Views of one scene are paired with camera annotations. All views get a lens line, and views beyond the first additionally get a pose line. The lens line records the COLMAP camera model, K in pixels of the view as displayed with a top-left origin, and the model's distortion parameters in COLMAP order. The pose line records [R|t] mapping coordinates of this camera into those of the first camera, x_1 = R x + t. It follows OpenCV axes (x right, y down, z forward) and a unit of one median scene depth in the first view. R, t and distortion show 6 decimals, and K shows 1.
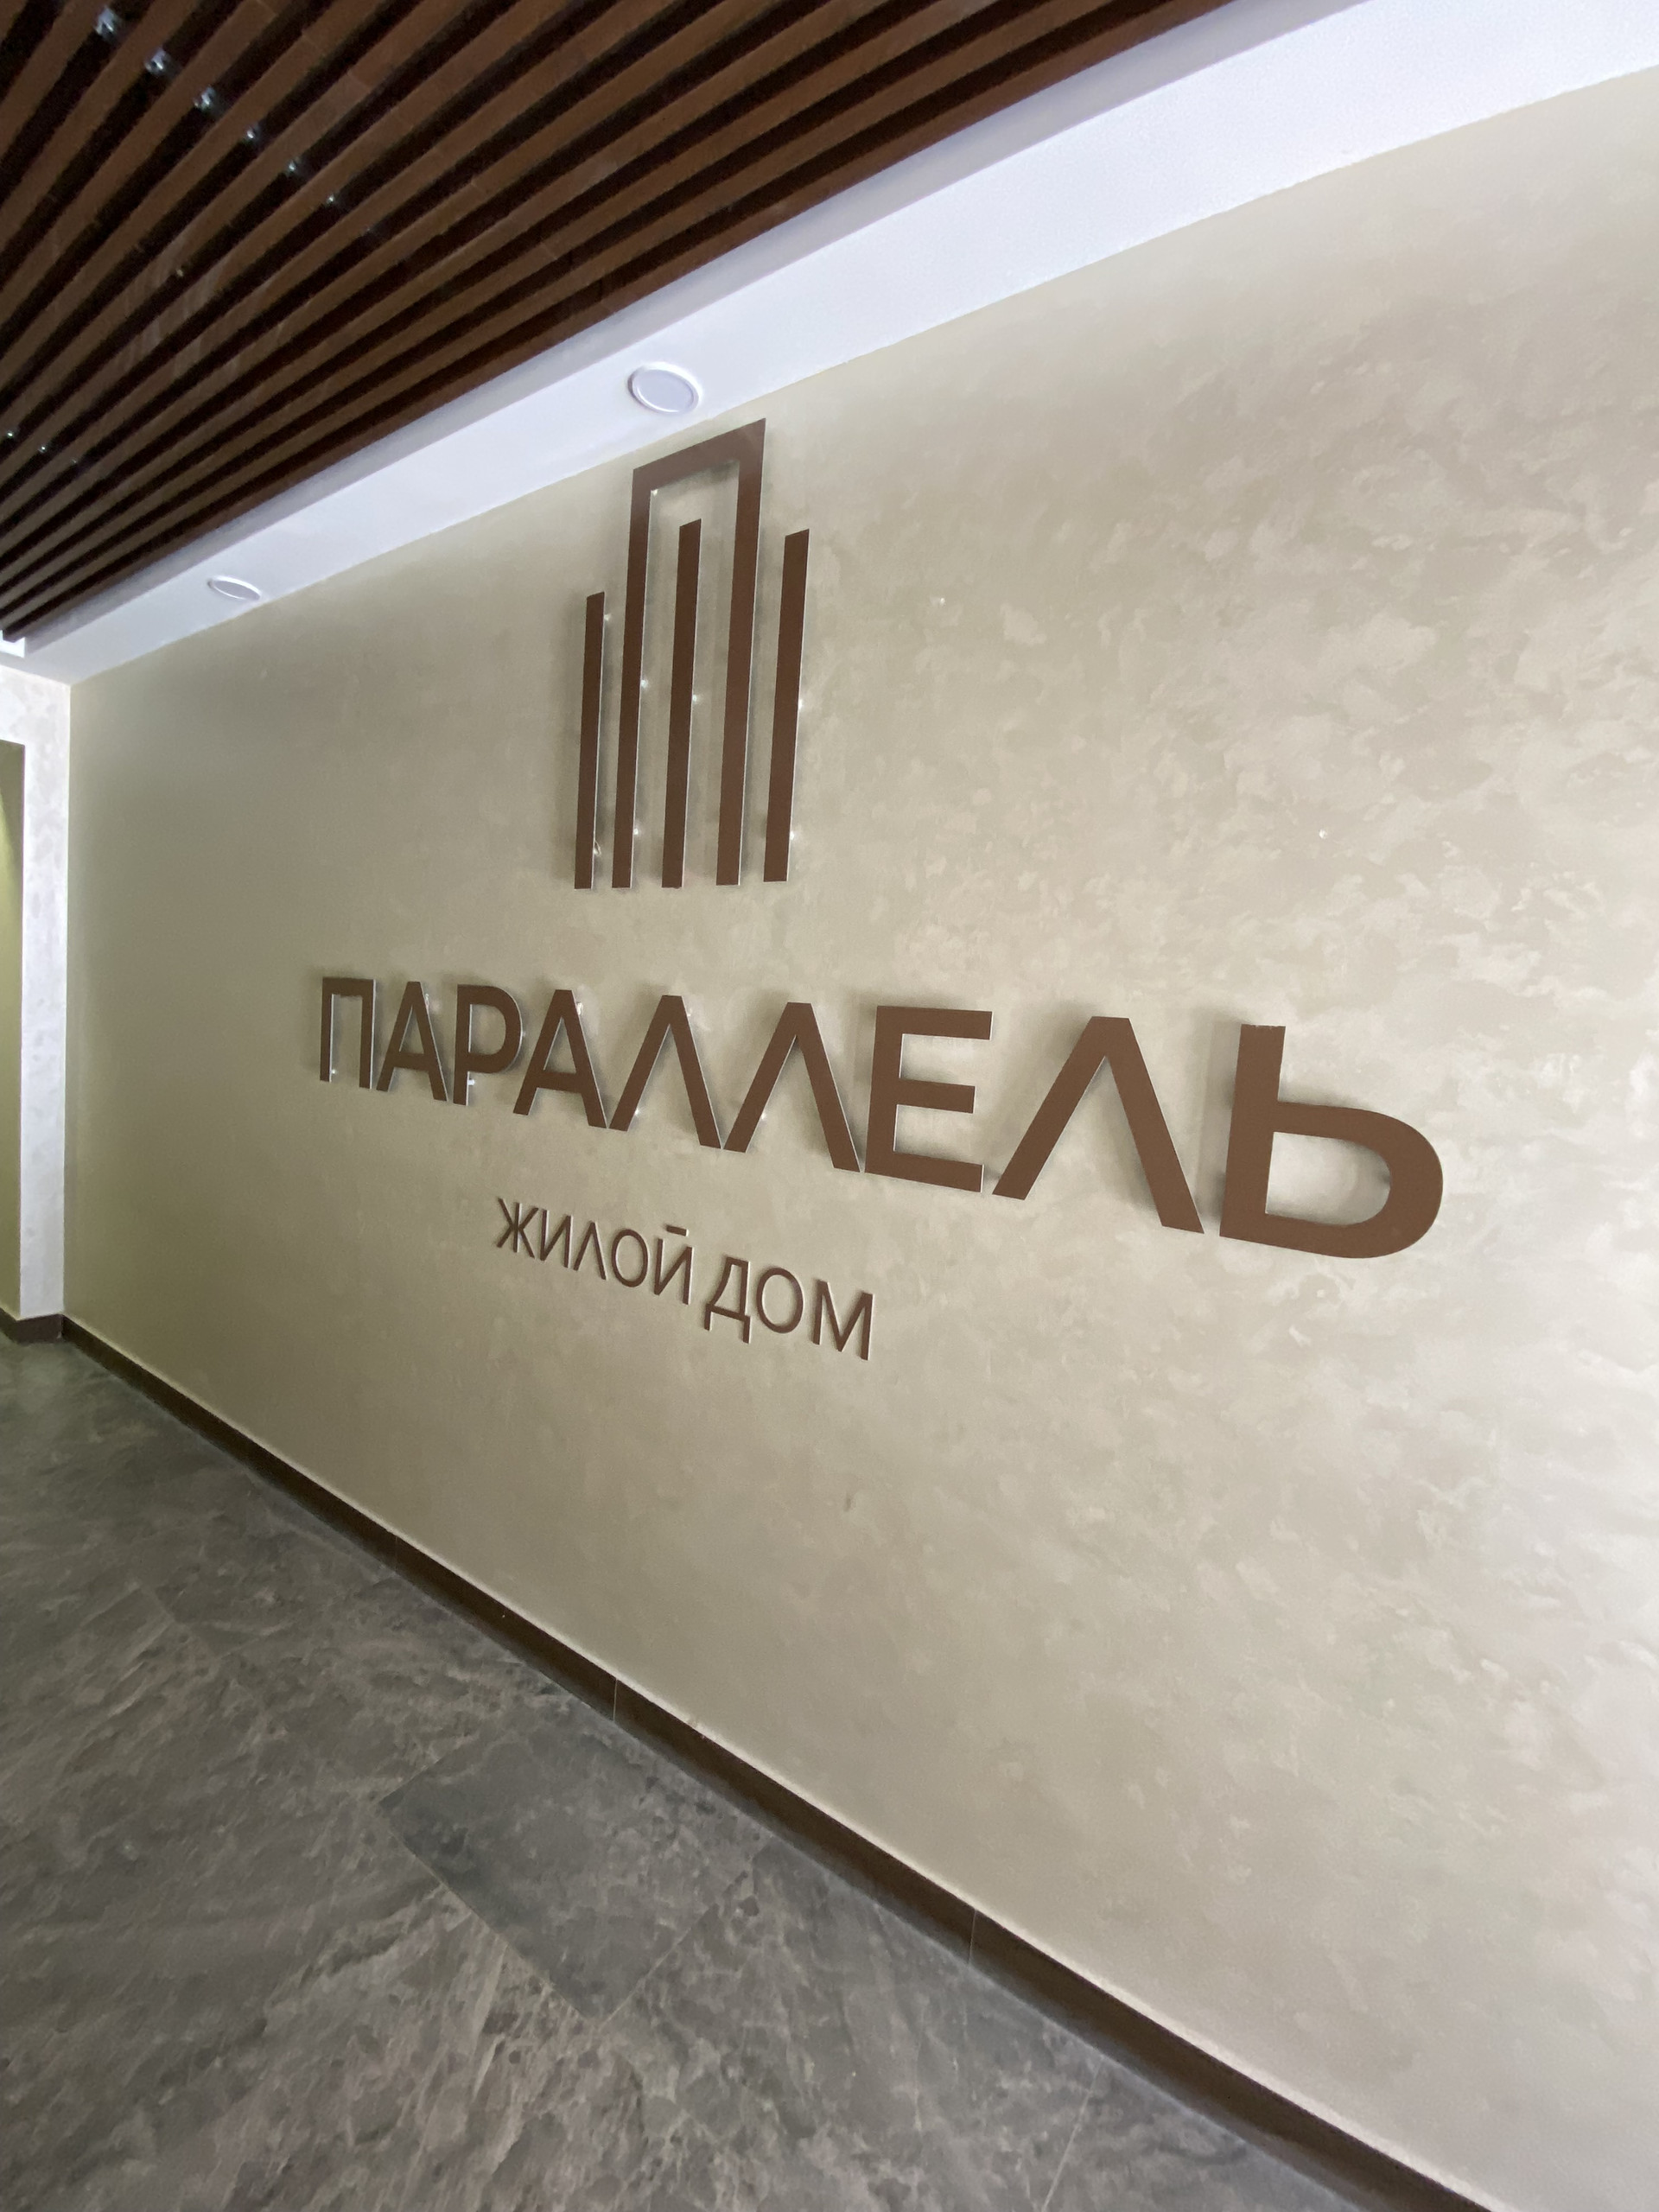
lens RADIAL K [[906.2, 0, 829.5], [0, 906.2, 1106.0], [0, 0, 1]] dist [0.000806, -0.014395]
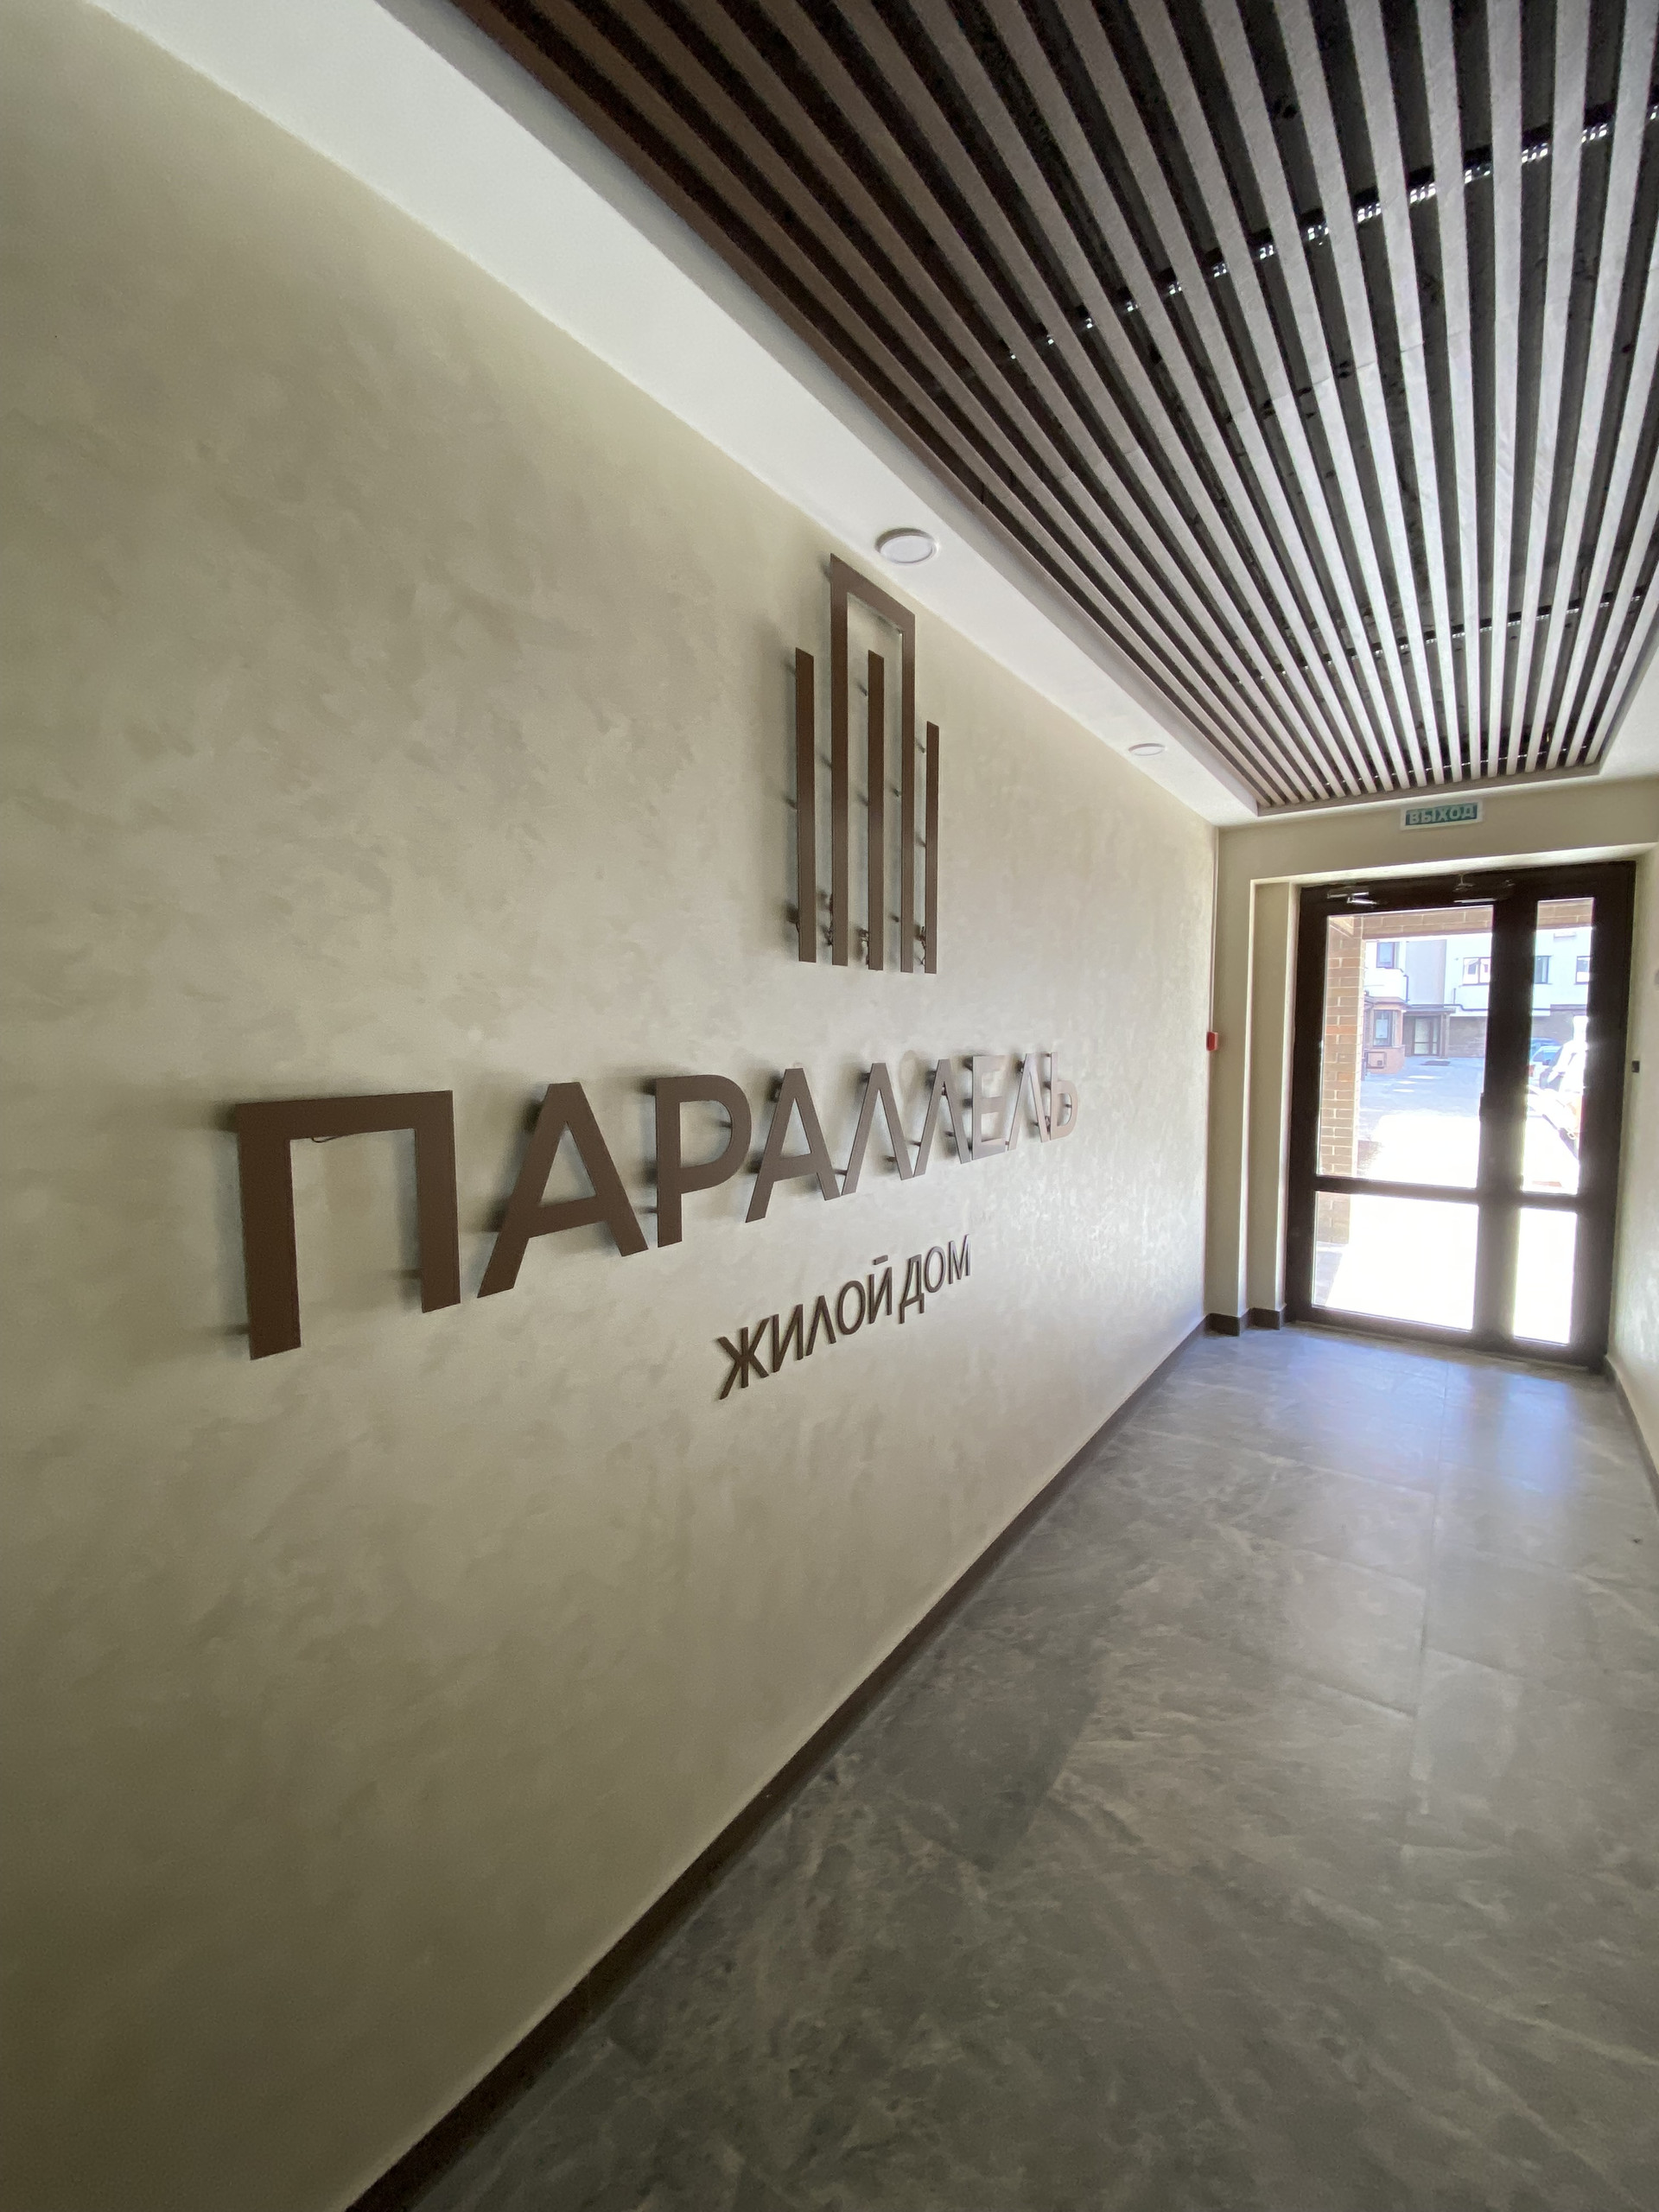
lens RADIAL K [[906.2, 0, 829.5], [0, 906.2, 1106.0], [0, 0, 1]] dist [0.000806, -0.014395]
pose [[0.021327, -0.156465, 0.987453, -1.315777], [0.091124, 0.983871, 0.153929, -0.250179], [-0.995611, 0.086698, 0.035241, 1.016289]]
